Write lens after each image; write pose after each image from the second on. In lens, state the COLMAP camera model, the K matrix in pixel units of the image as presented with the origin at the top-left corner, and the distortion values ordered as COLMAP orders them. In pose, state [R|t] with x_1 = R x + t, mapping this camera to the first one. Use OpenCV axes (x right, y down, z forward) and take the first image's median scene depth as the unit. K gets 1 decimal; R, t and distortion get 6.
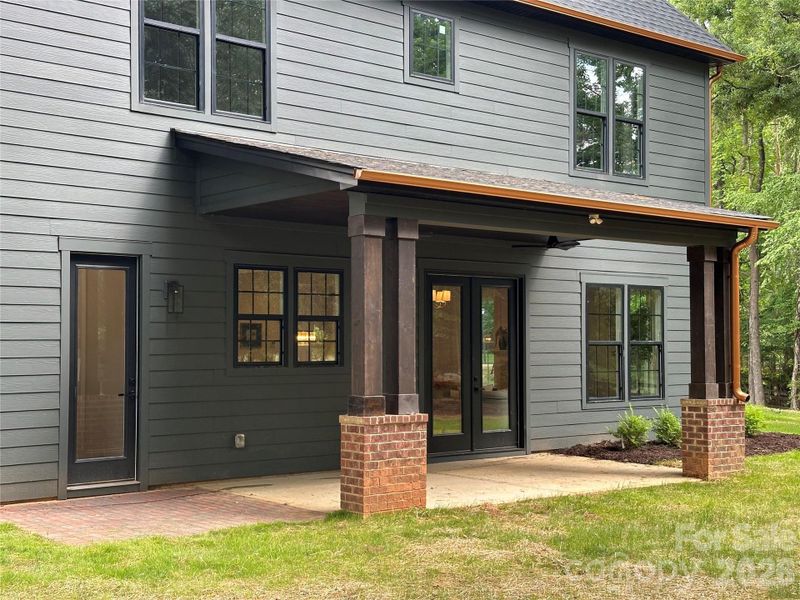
lens RADIAL K [[1148.7, 0, 399.7], [0, 1148.7, 299.3], [0, 0, 1]] dist [0.034387, 0.000000]
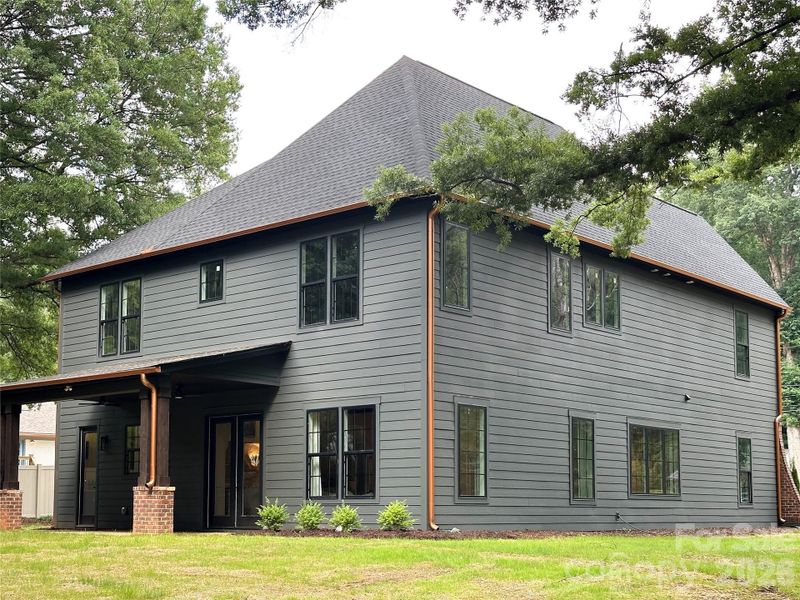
lens RADIAL K [[1148.7, 0, 393.8], [0, 1148.7, 302.4], [0, 0, 1]] dist [0.034387, 0.000000]
pose [[0.157831, -0.183754, -0.970218, 1.575550], [0.032807, 0.982967, -0.180831, 0.113835], [0.986921, -0.003289, 0.161171, 0.917259]]
